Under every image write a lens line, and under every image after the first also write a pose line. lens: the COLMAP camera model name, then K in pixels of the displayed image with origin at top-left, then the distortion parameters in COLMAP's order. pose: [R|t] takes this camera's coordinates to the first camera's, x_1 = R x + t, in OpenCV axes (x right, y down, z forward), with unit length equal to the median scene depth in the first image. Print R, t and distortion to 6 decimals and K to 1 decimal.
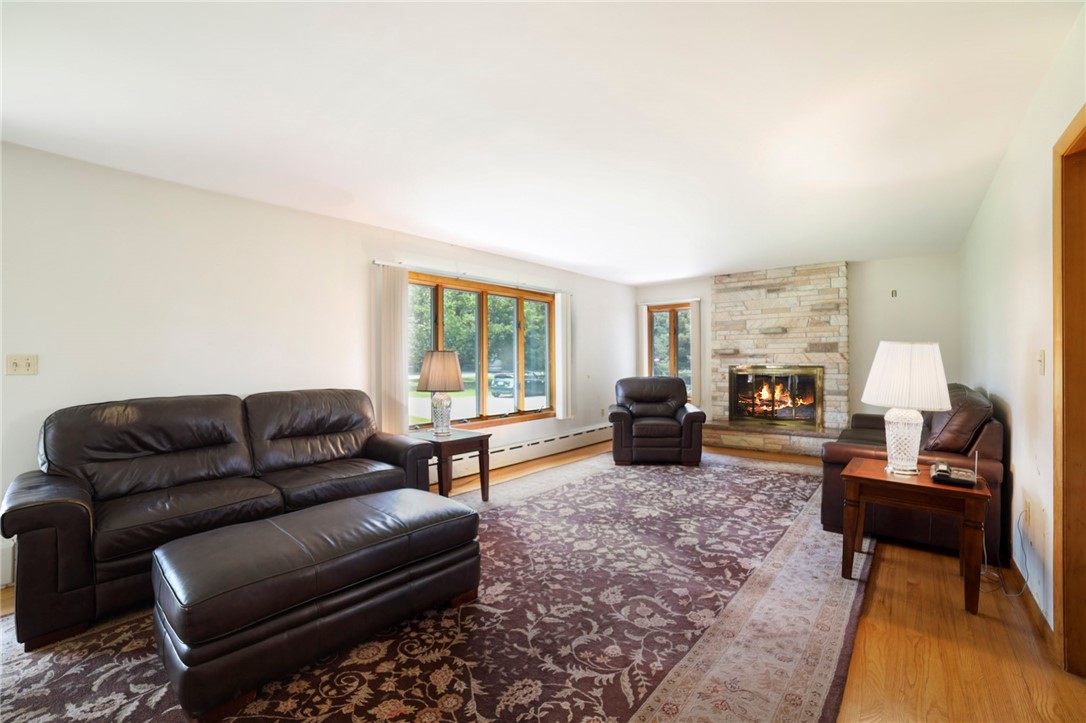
lens RADIAL K [[455.1, 0, 543.6], [0, 455.1, 359.2], [0, 0, 1]] dist [-0.047027, 0.003145]
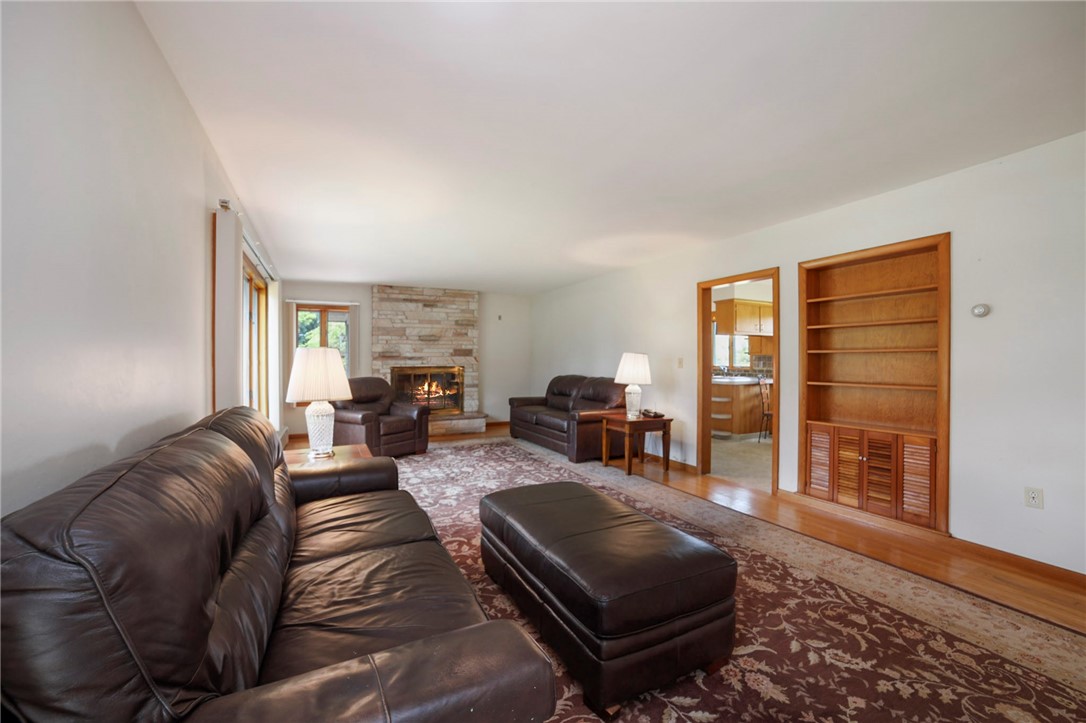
lens RADIAL K [[455.1, 0, 532.3], [0, 455.1, 363.3], [0, 0, 1]] dist [-0.047027, 0.003145]
pose [[0.423918, -0.002111, 0.905698, -0.821797], [-0.003607, 0.999985, 0.004020, -0.000261], [-0.905694, -0.004971, 0.423904, 0.349576]]
